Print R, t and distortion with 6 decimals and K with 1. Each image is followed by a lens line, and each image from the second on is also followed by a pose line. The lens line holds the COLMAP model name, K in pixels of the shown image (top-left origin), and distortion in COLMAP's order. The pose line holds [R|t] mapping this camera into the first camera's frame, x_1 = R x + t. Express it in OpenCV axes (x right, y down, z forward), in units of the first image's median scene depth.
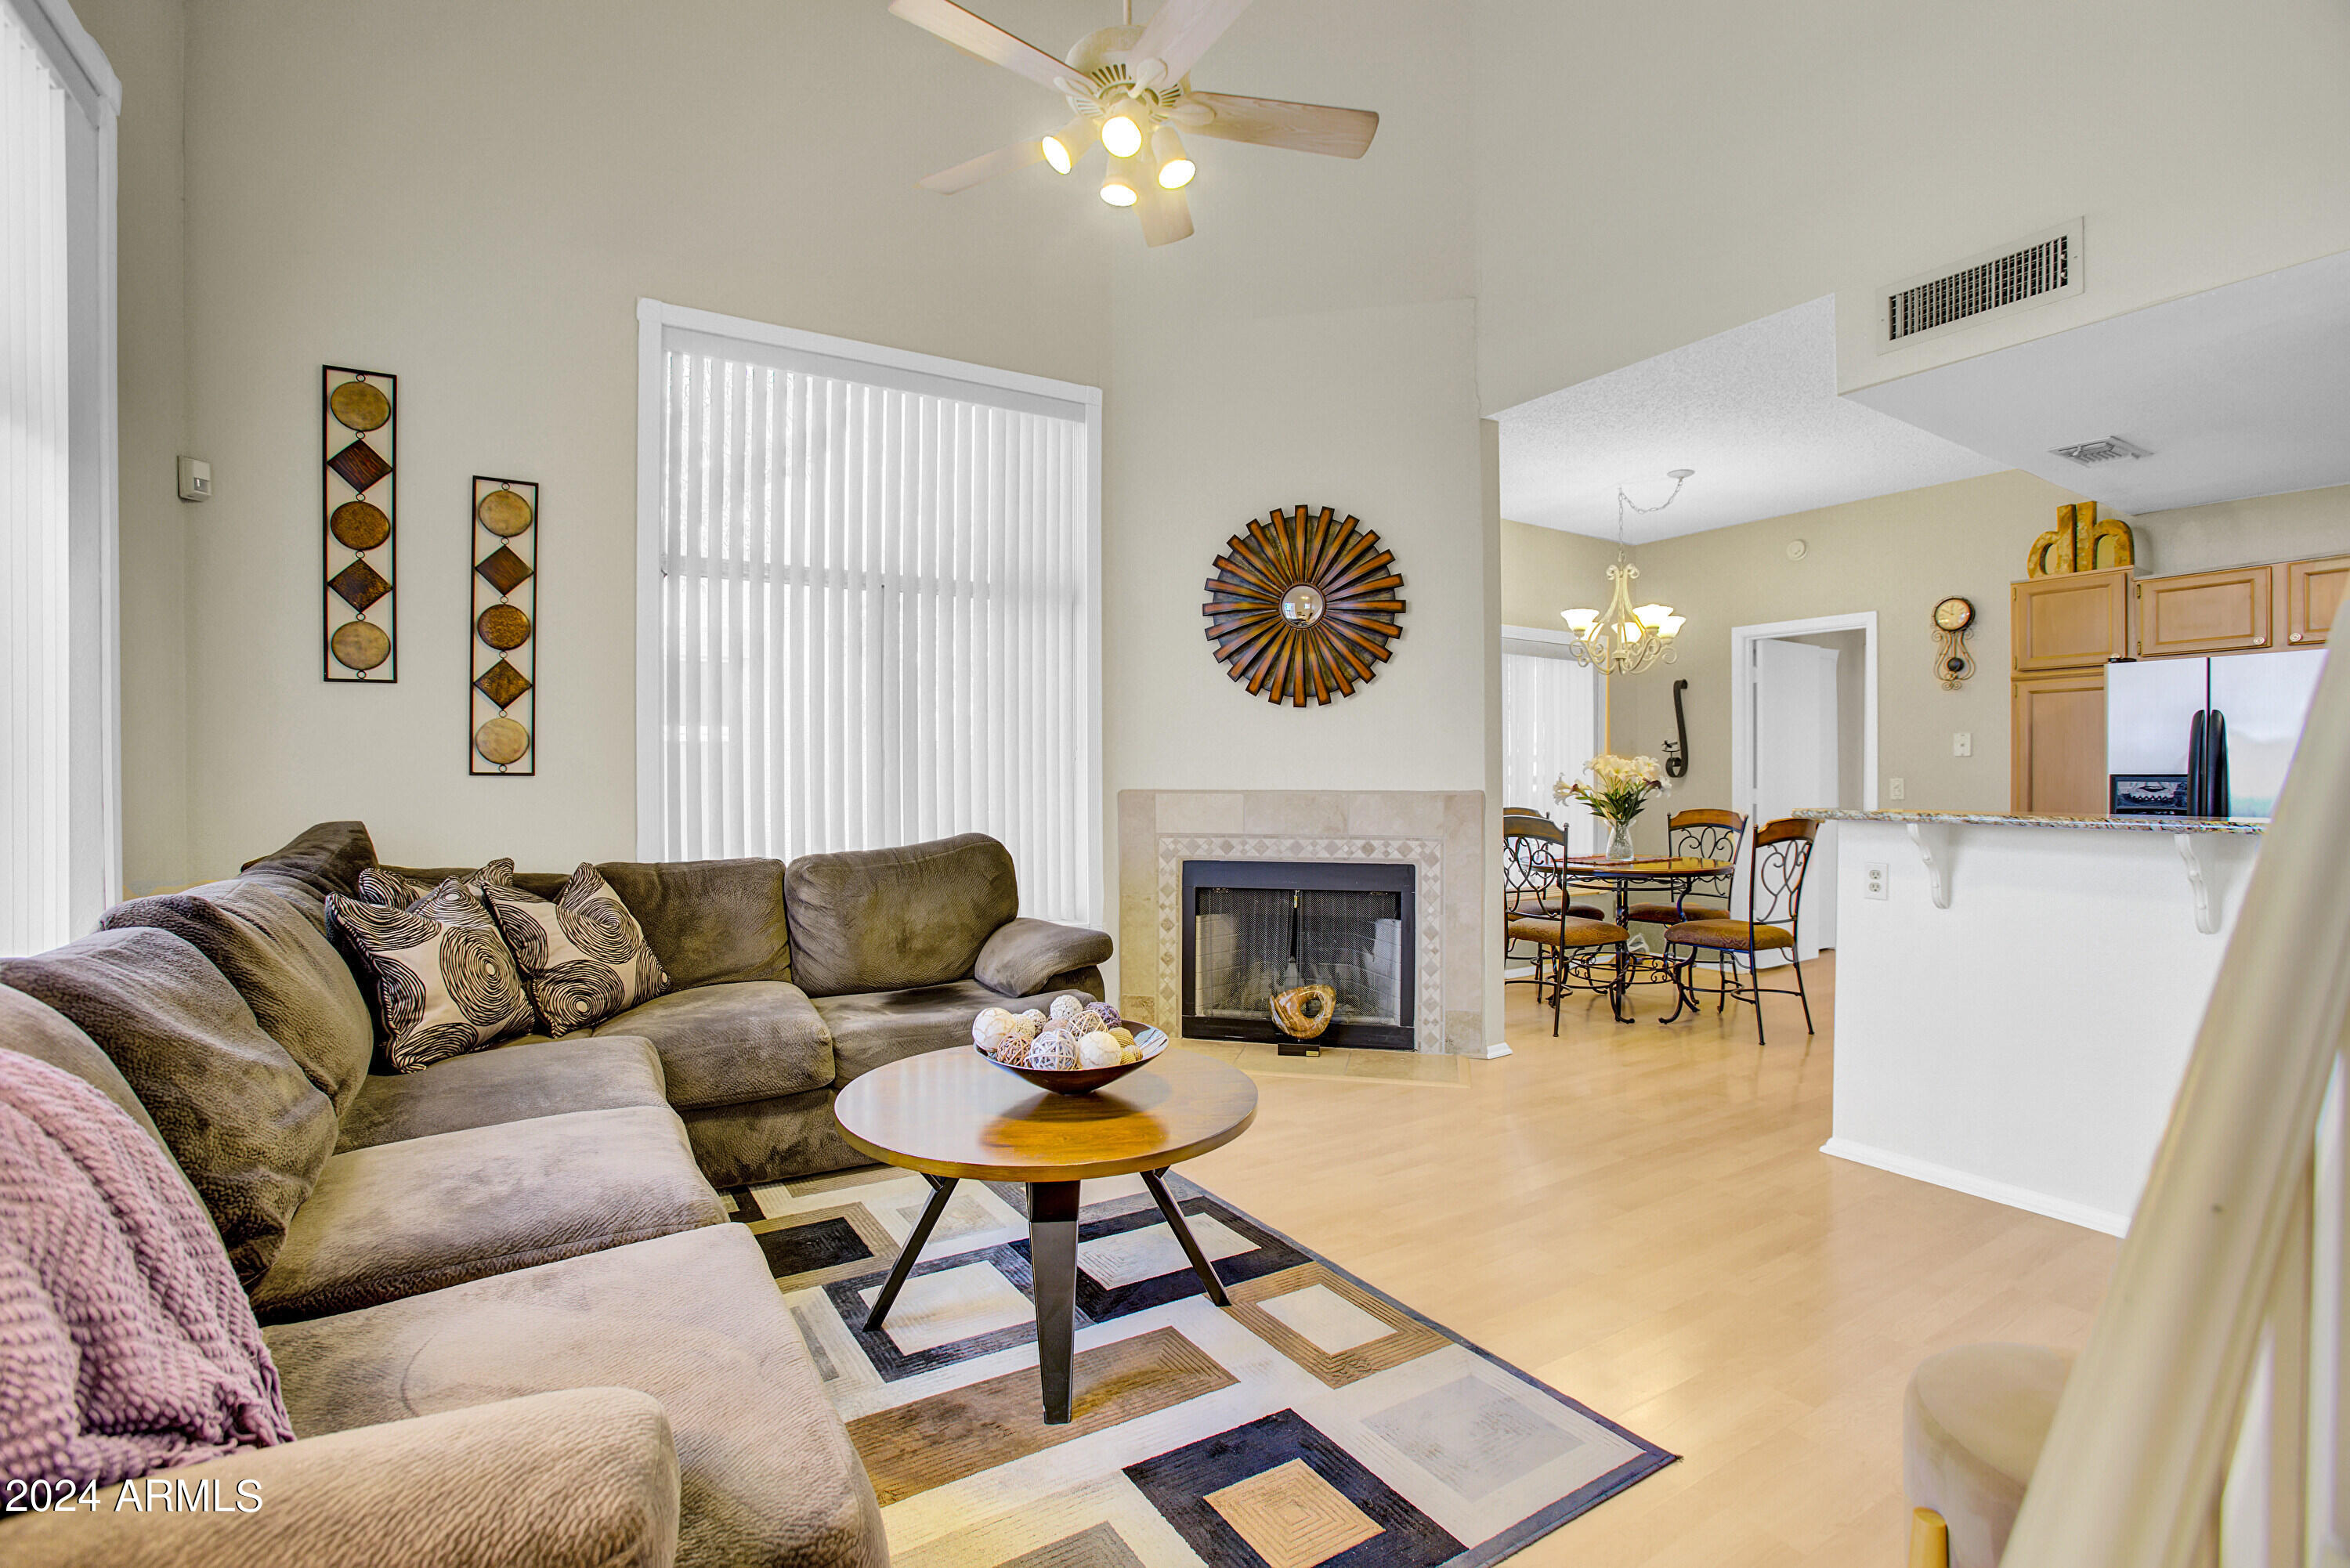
lens RADIAL K [[1086.2, 0, 1142.4], [0, 1086.2, 784.0], [0, 0, 1]] dist [-0.080866, 0.032012]
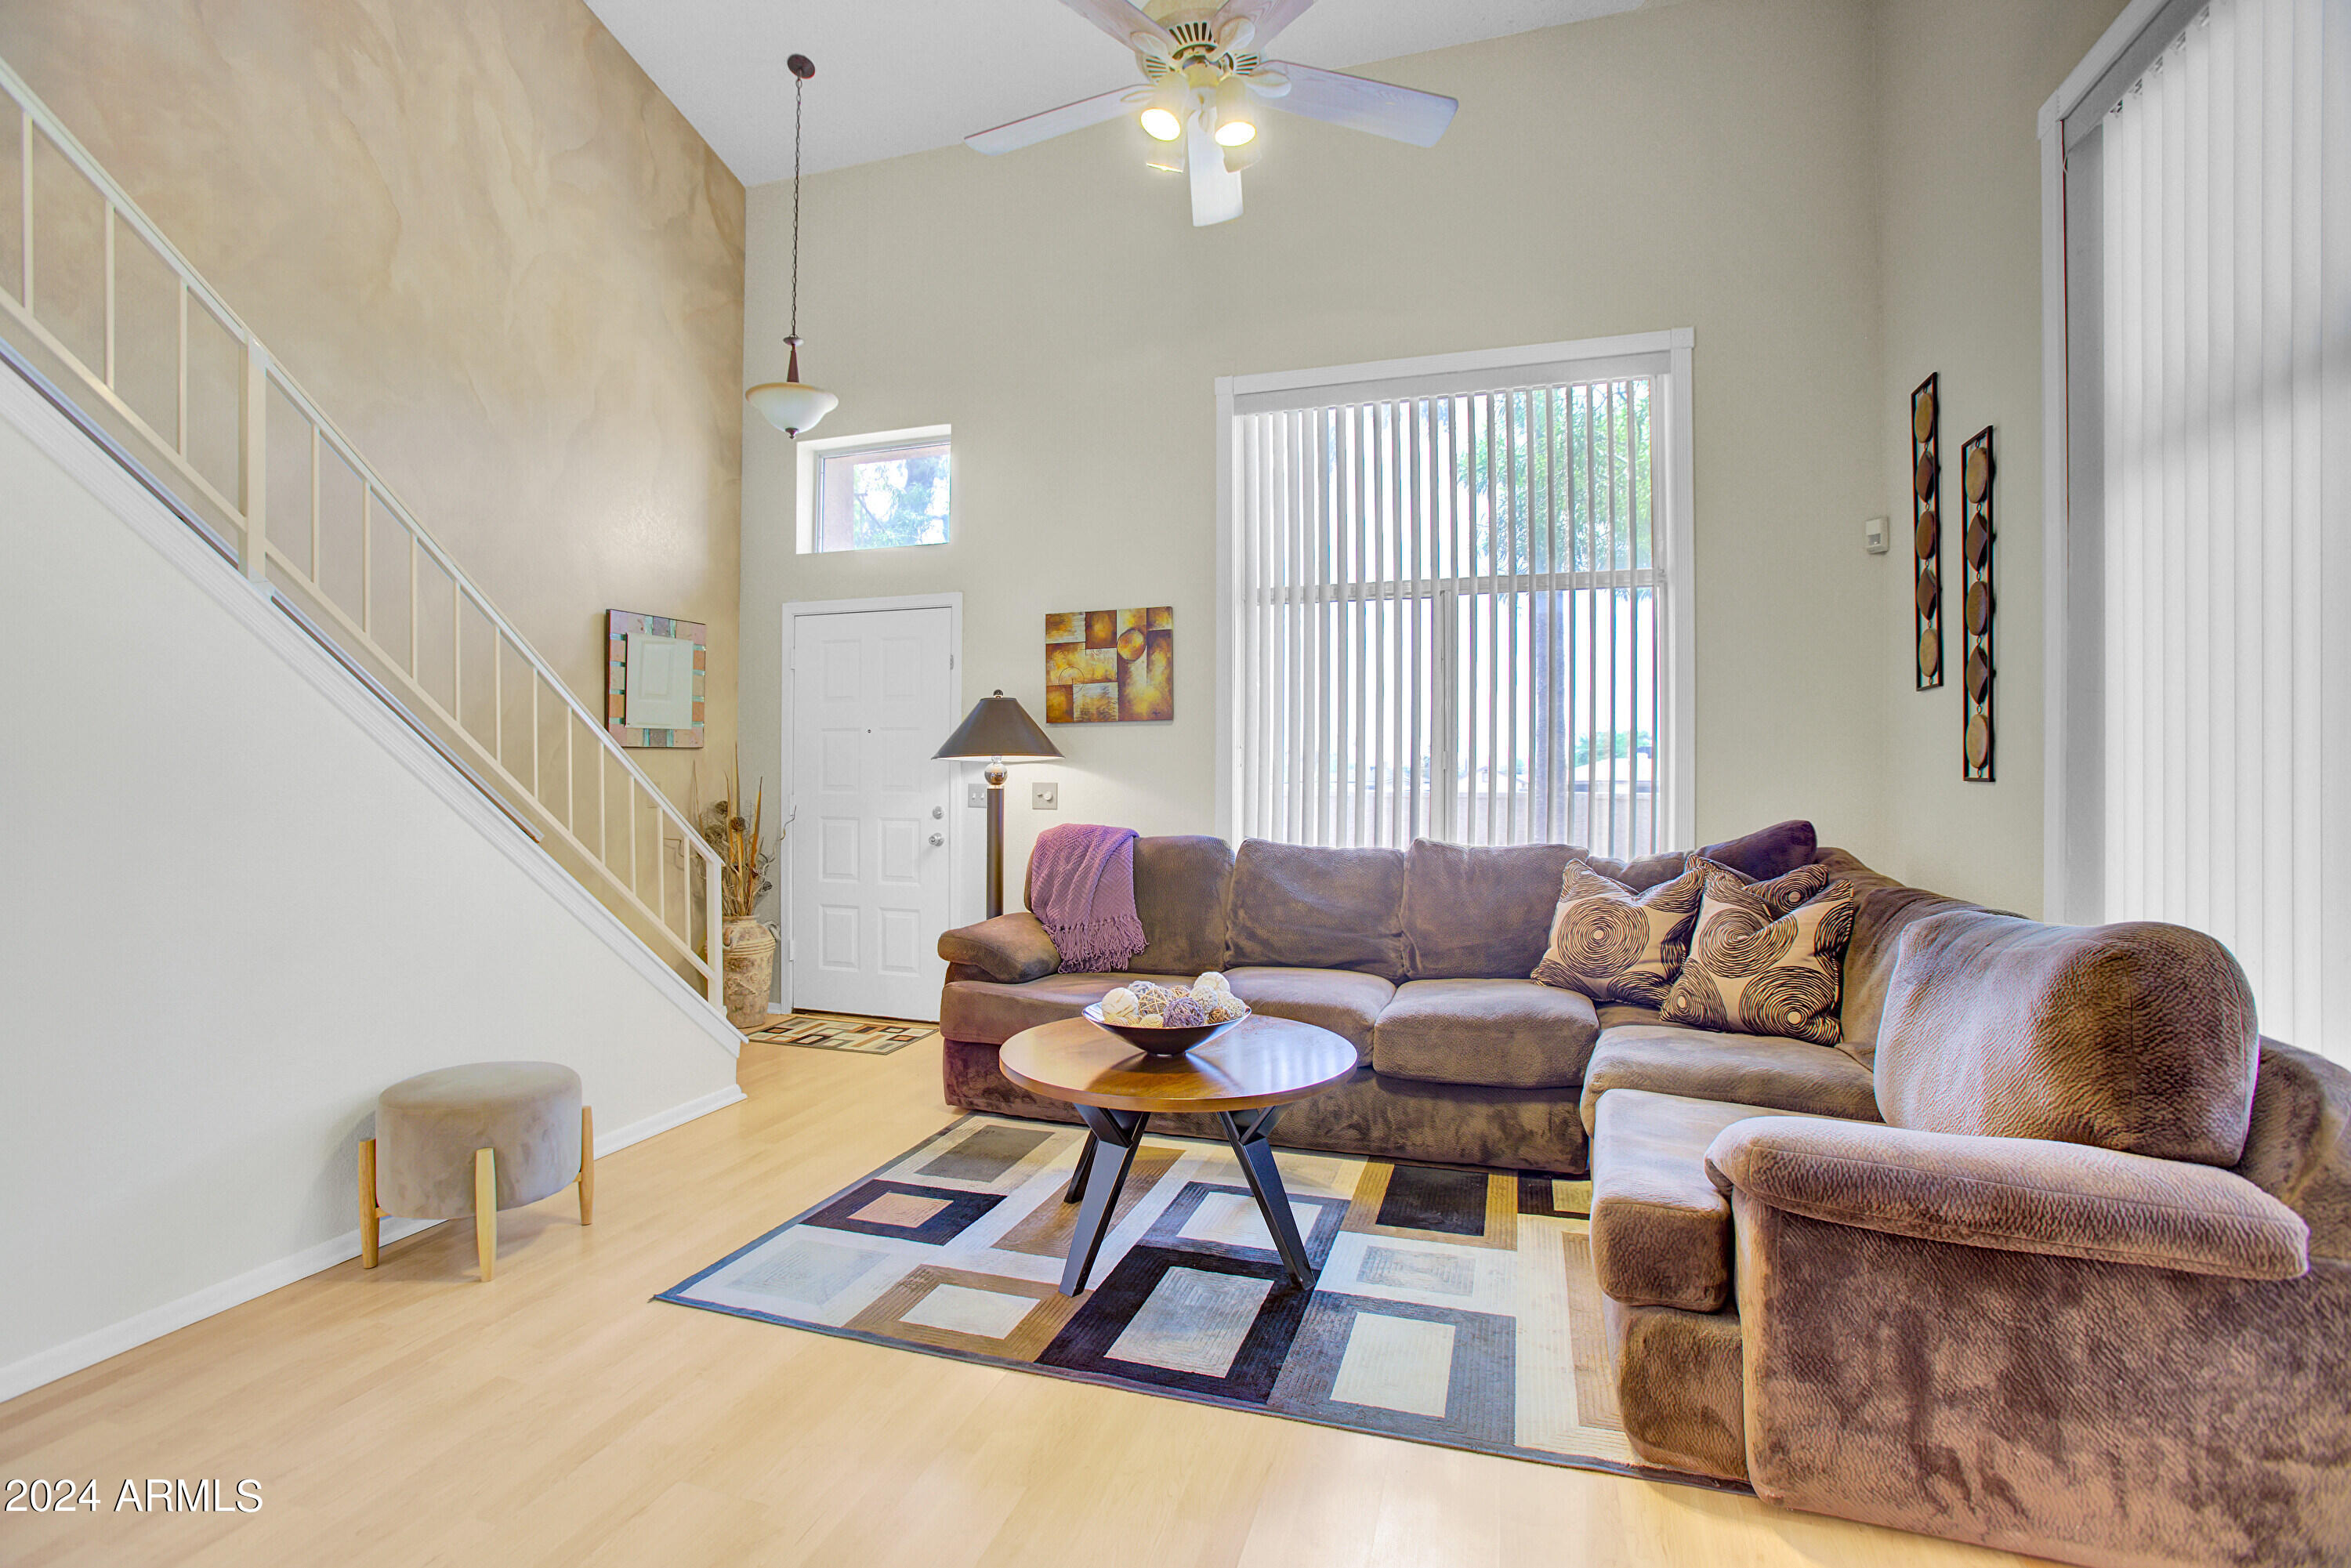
lens RADIAL K [[1086.7, 0, 1142.8], [0, 1086.7, 784.0], [0, 0, 1]] dist [-0.080866, 0.032012]
pose [[-0.766788, 0.004073, -0.641888, 0.754594], [-0.011490, 0.999733, 0.020069, -0.023261], [0.641798, 0.022763, -0.766536, 2.032560]]
